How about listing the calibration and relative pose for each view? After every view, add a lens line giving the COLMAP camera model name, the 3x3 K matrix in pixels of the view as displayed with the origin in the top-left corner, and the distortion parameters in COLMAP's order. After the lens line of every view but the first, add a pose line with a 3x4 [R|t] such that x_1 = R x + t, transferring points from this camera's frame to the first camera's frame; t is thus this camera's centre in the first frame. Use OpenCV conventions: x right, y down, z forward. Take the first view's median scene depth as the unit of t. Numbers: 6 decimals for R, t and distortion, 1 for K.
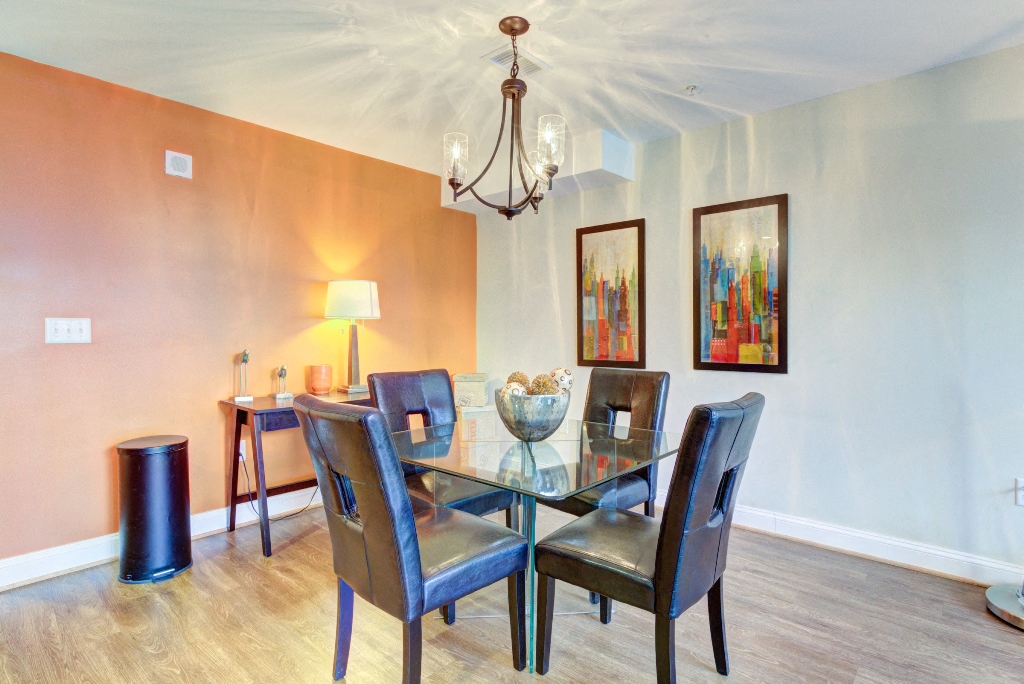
lens RADIAL K [[515.7, 0, 508.7], [0, 515.7, 337.2], [0, 0, 1]] dist [-0.003132, 0.000114]
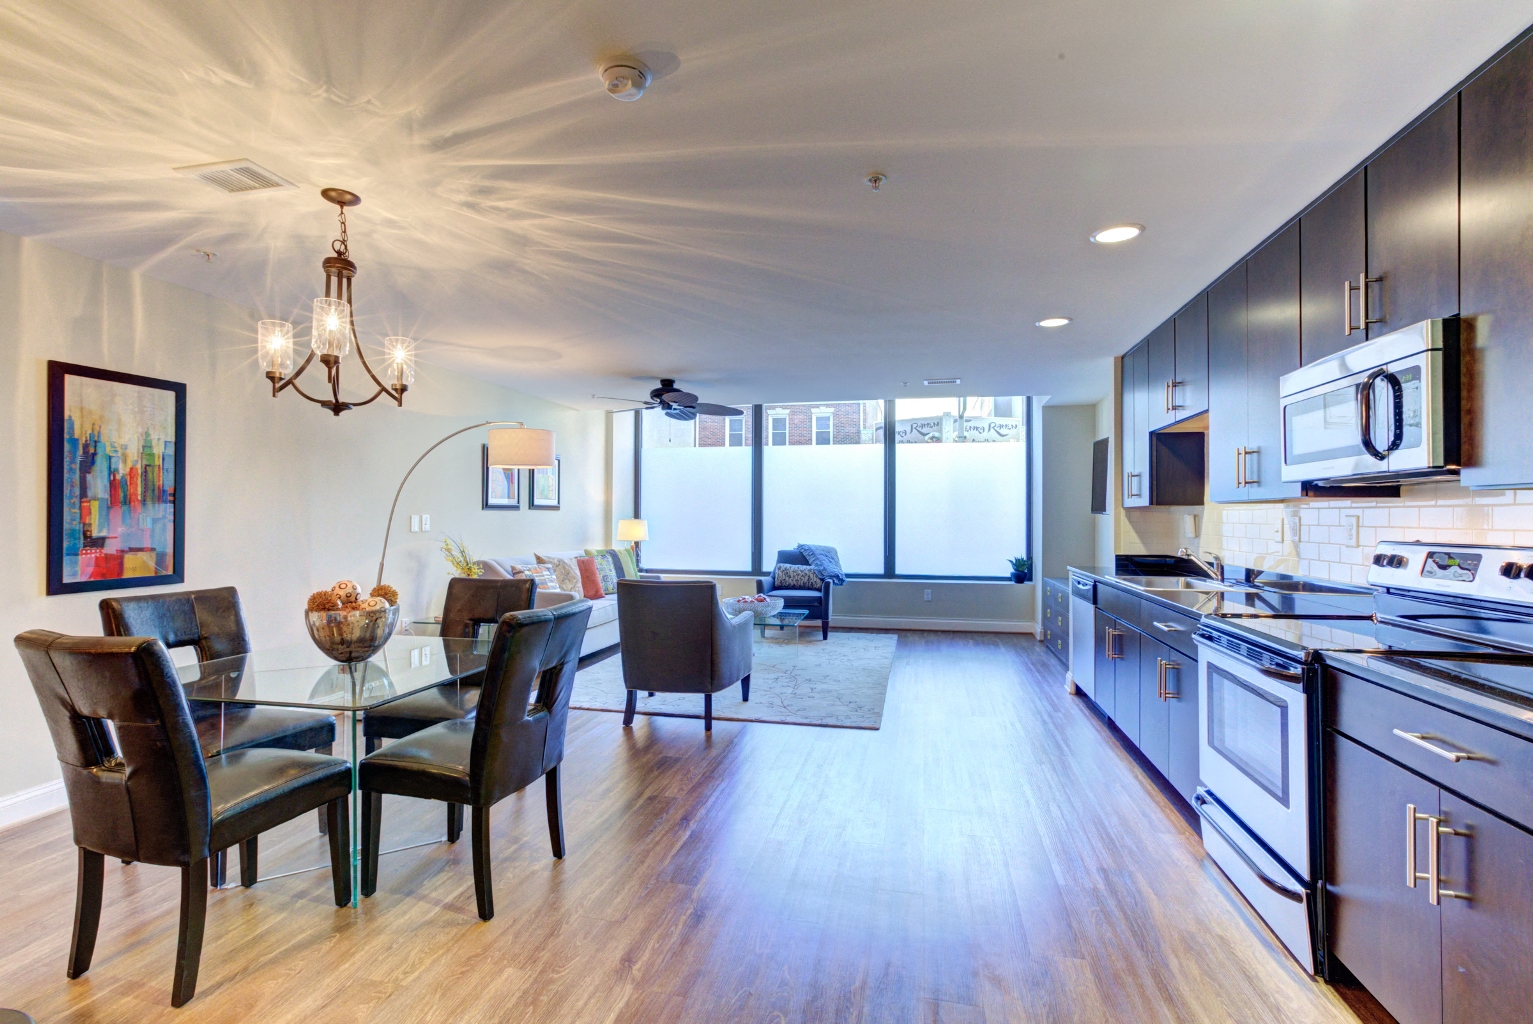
lens RADIAL K [[683.4, 0, 766.5], [0, 683.4, 512.0], [0, 0, 1]] dist [-0.000745, 0.000015]
pose [[-0.489315, 0.004463, 0.872095, -0.968485], [0.014911, 0.999884, 0.003249, -0.040136], [-0.871979, 0.014594, -0.489325, 0.670631]]
